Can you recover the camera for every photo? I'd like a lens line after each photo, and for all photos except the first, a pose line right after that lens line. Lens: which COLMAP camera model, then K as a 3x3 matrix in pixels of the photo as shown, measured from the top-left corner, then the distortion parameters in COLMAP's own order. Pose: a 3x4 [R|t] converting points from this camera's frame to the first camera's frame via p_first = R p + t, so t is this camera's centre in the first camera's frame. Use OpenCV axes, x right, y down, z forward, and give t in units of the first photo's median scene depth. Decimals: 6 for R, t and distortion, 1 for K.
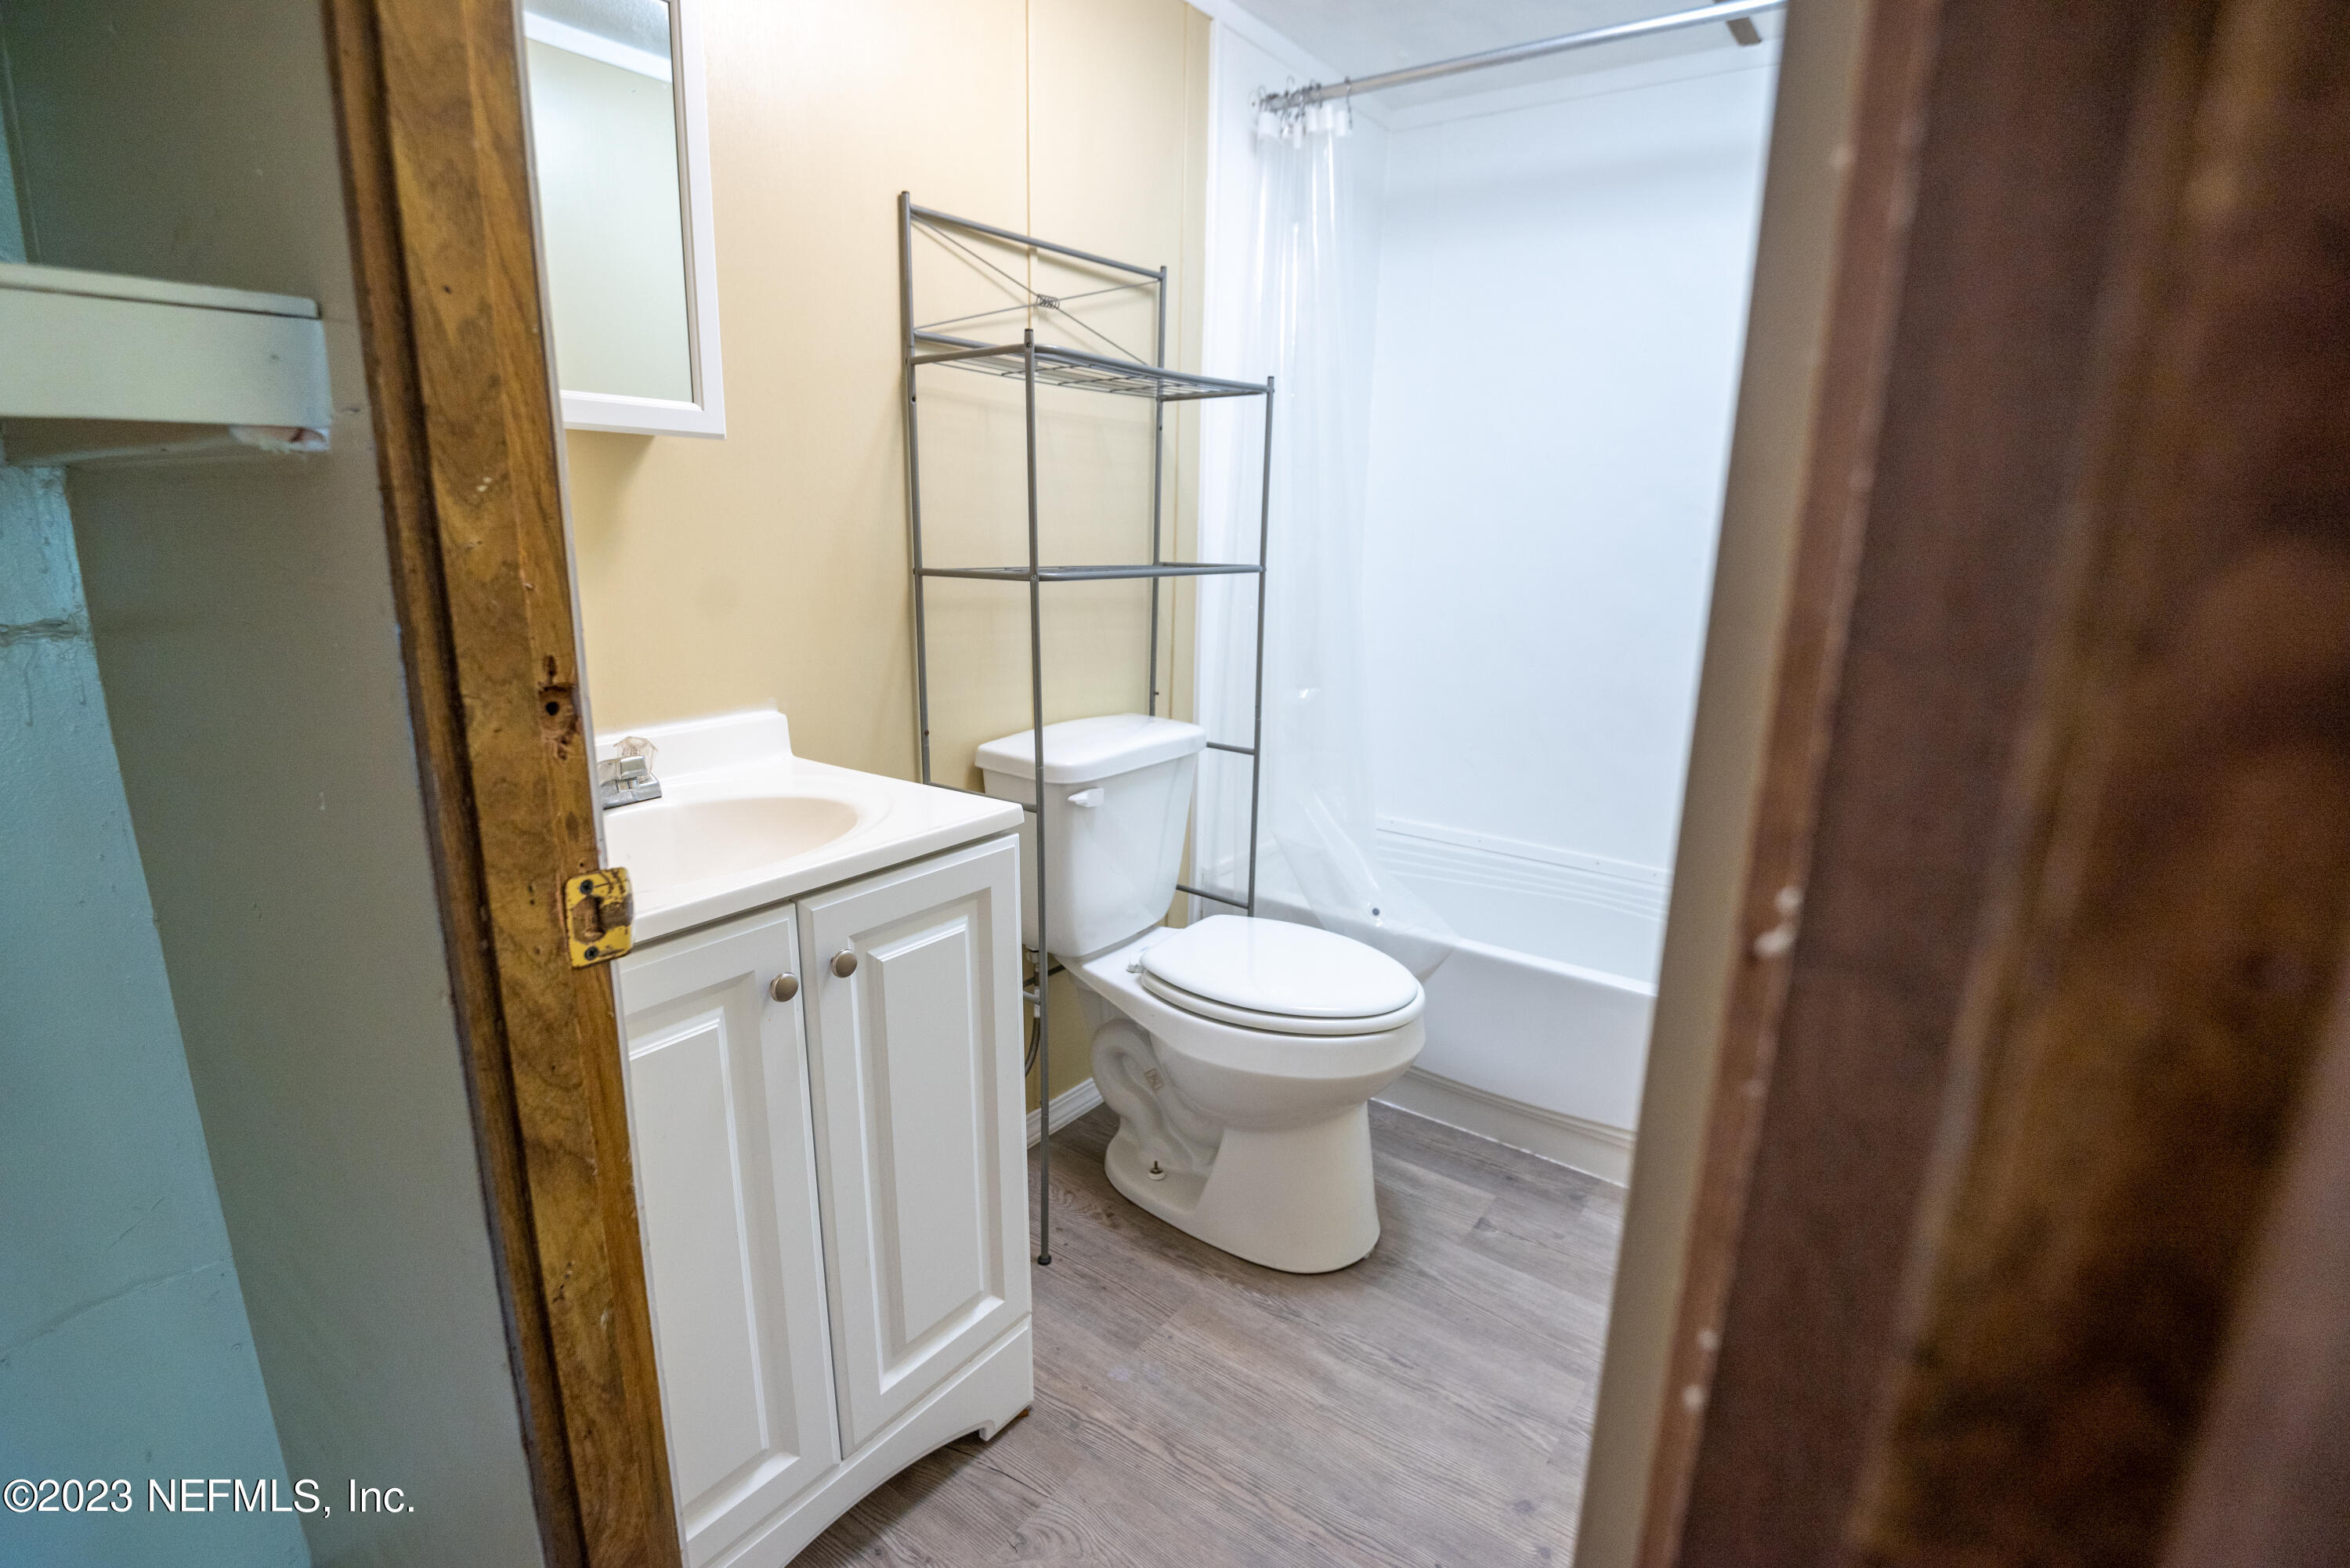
lens RADIAL K [[1112.8, 0, 1172.5], [0, 1112.8, 776.8], [0, 0, 1]] dist [-0.010394, -0.011628]
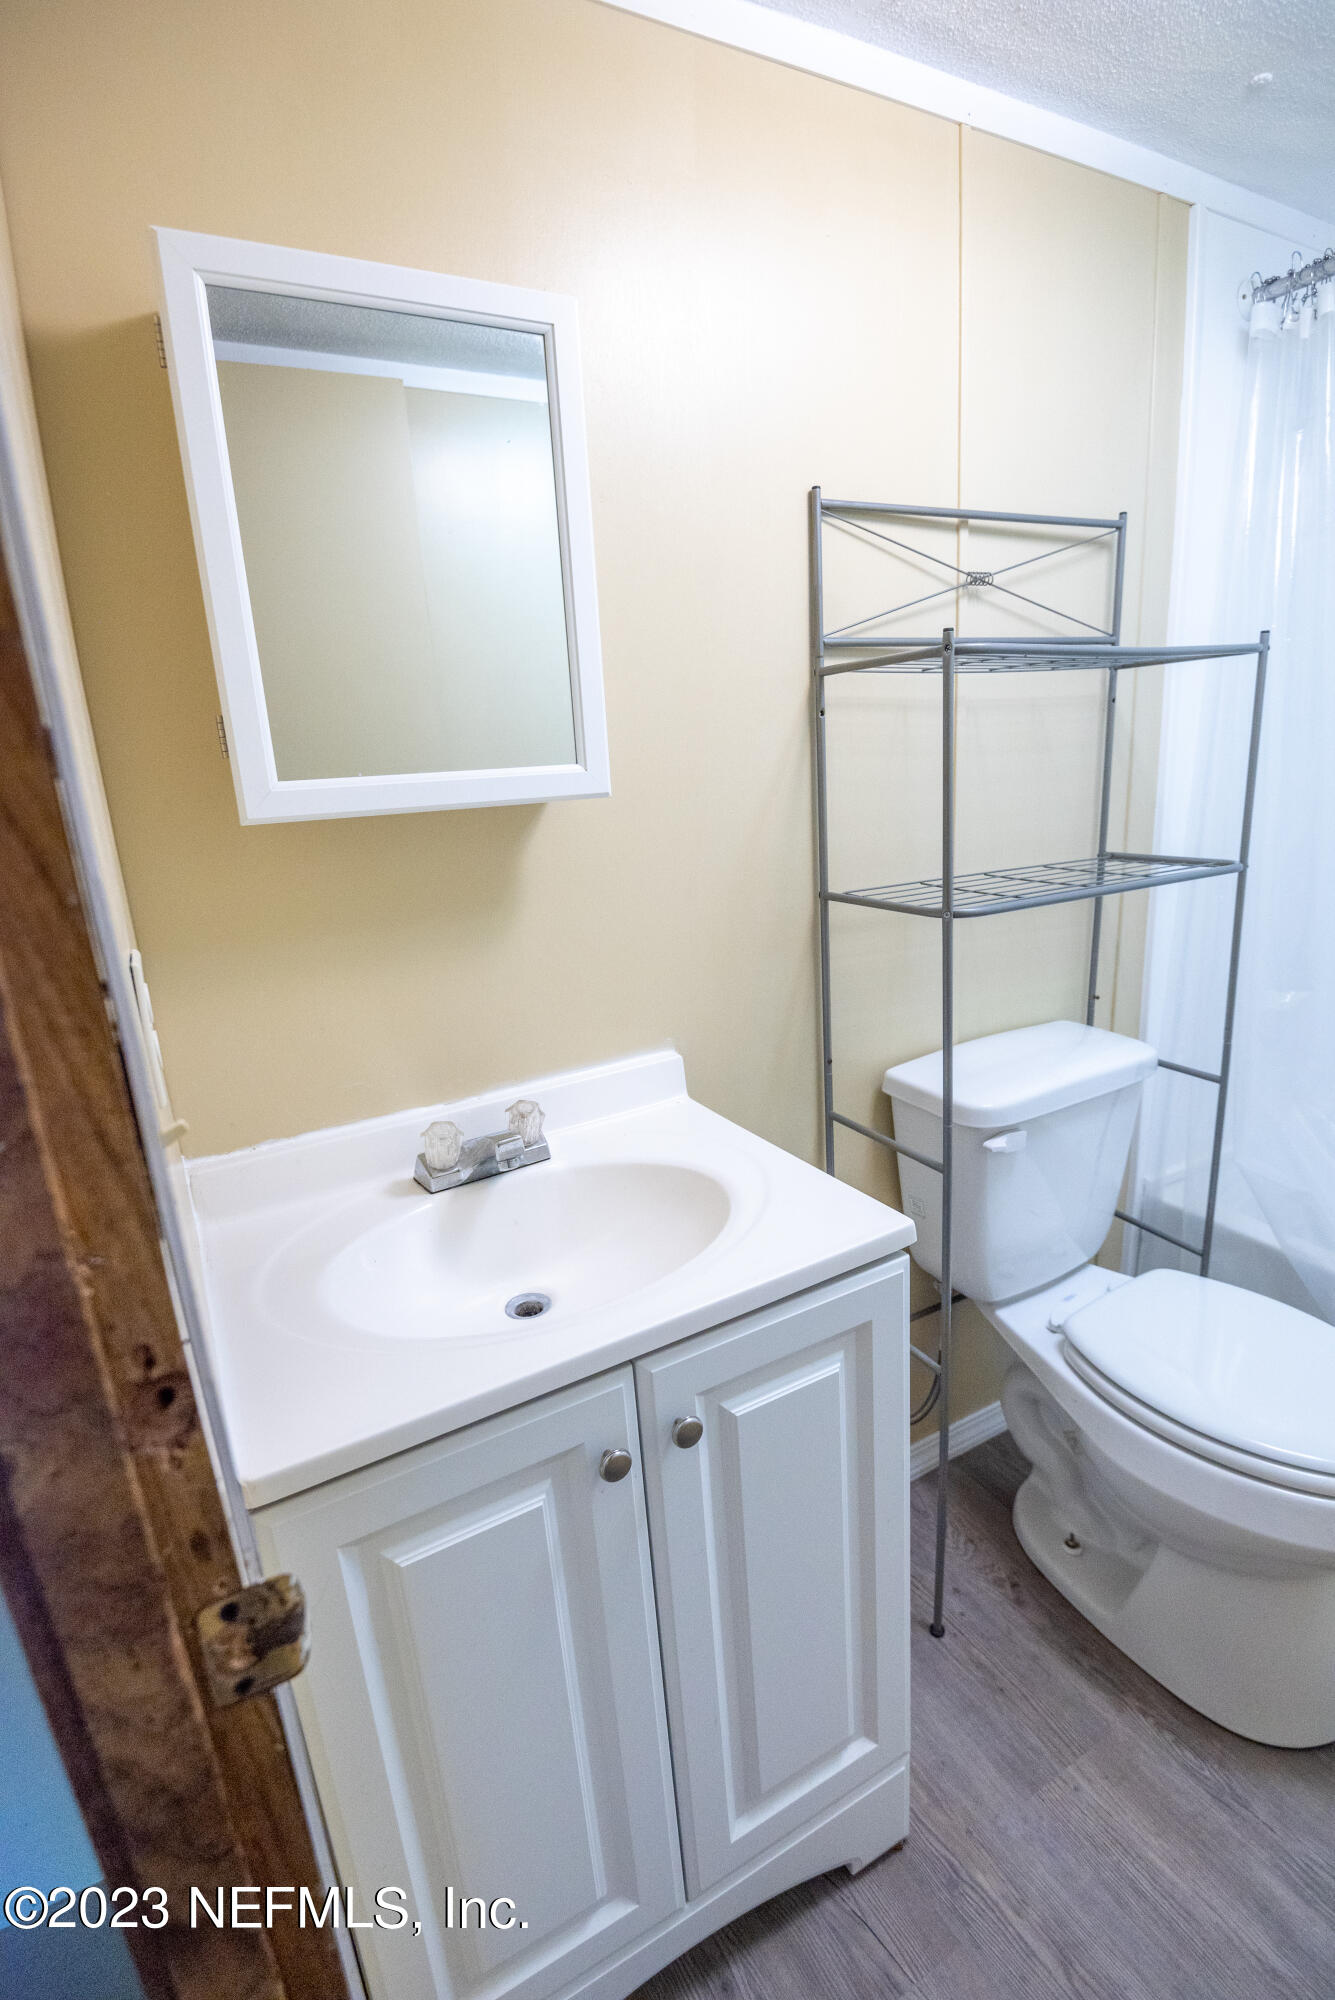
lens RADIAL K [[947.1, 0, 667.5], [0, 947.1, 1000.0], [0, 0, 1]] dist [-0.010394, -0.011628]
pose [[0.905856, 0.037561, -0.421916, -0.007552], [-0.021725, 0.998870, 0.042281, -0.119636], [0.423027, -0.029134, 0.905648, 0.204334]]
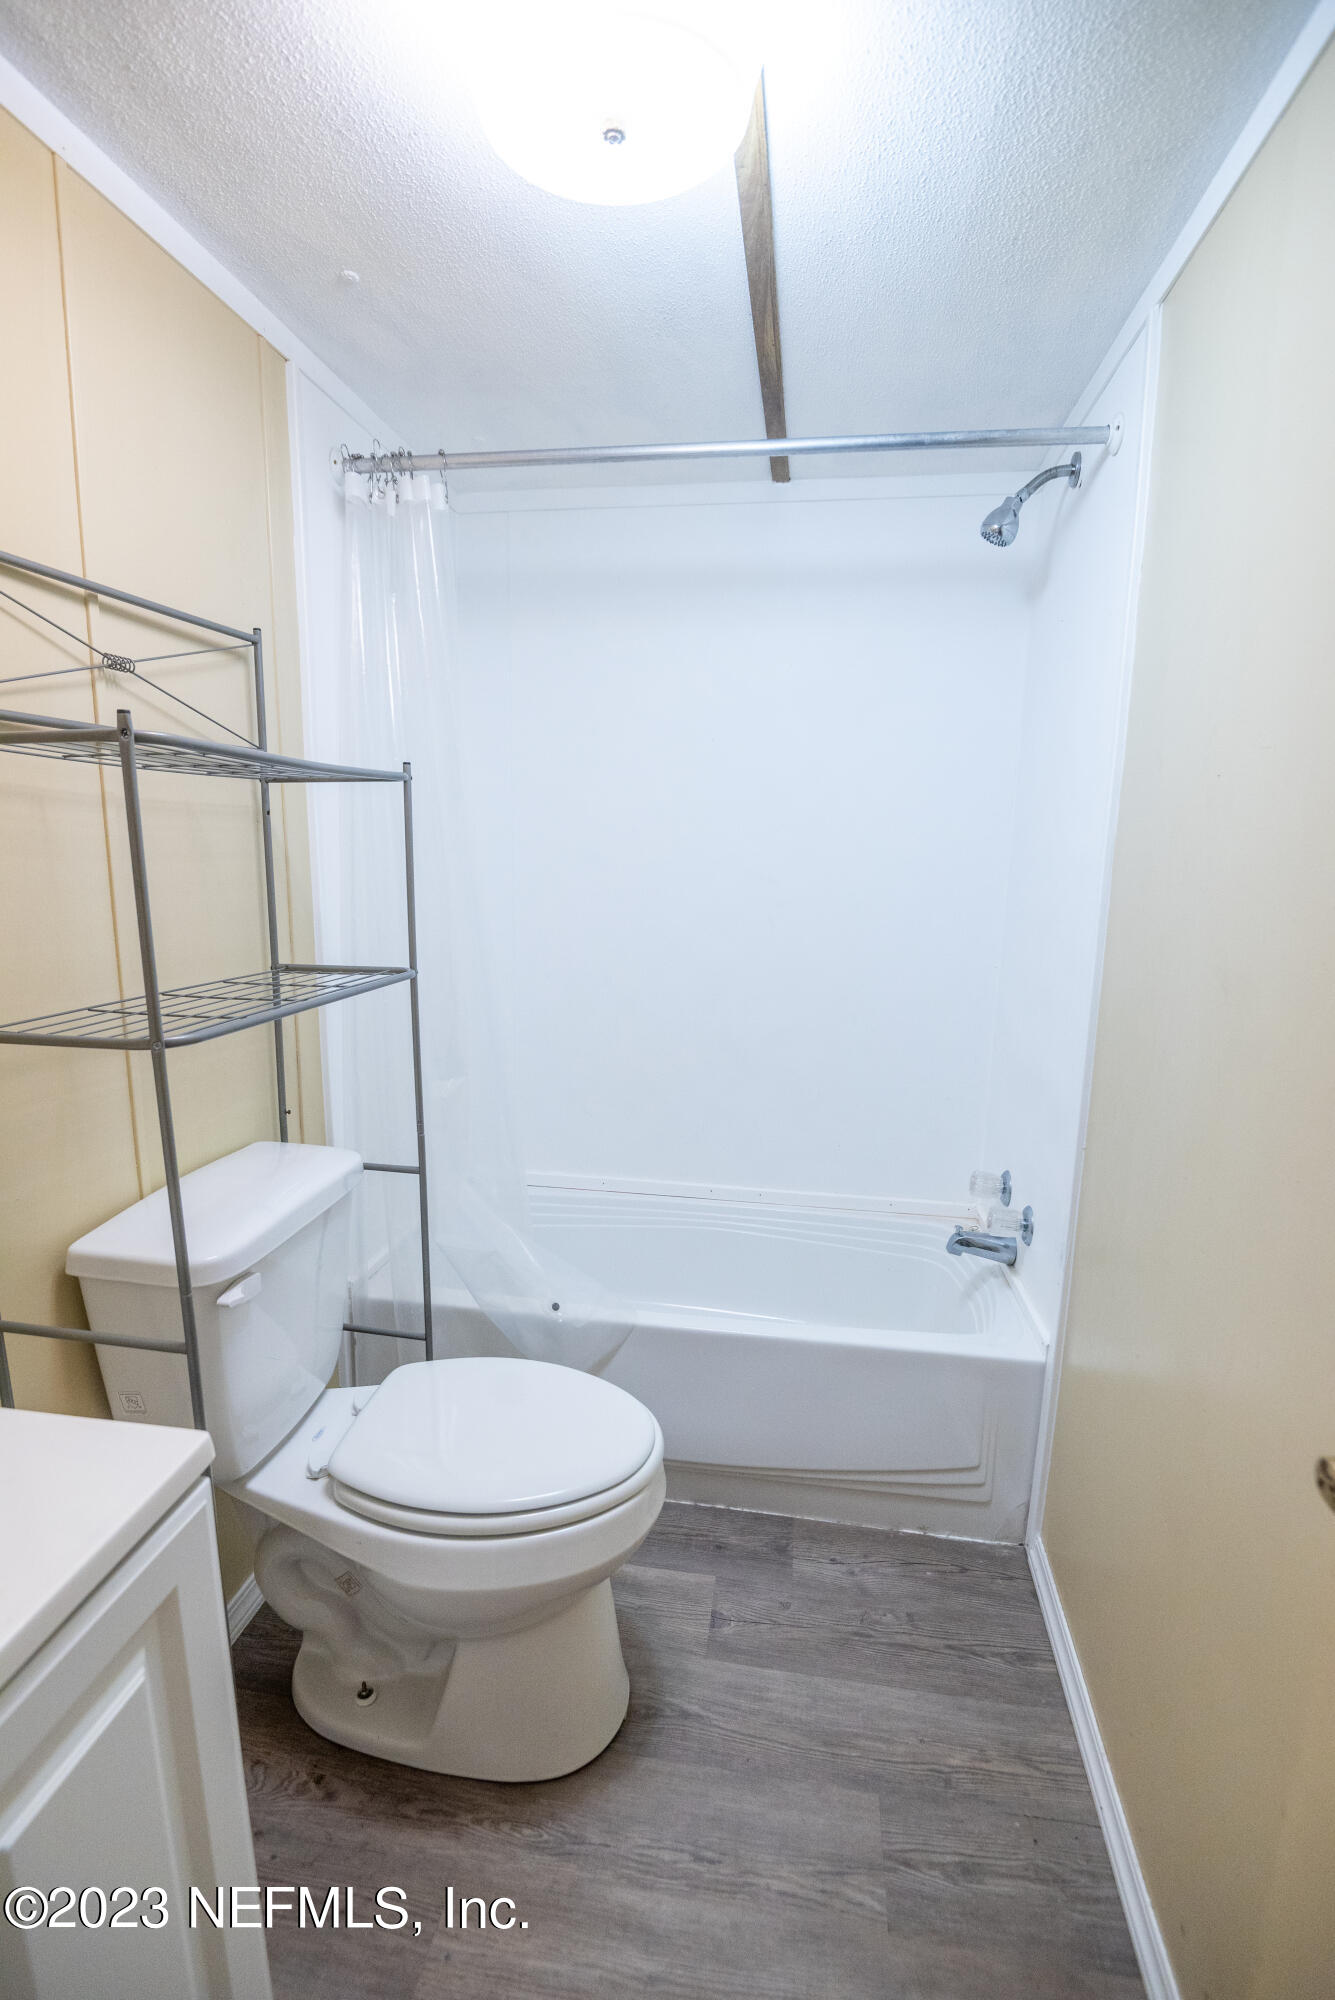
lens RADIAL K [[926.1, 0, 666.7], [0, 926.1, 1013.8], [0, 0, 1]] dist [-0.005732, -0.011889]
pose [[0.888691, -0.091117, 0.449361, -0.084437], [0.109450, 0.993880, -0.014928, -0.132759], [-0.445251, 0.062449, 0.893225, 0.268287]]
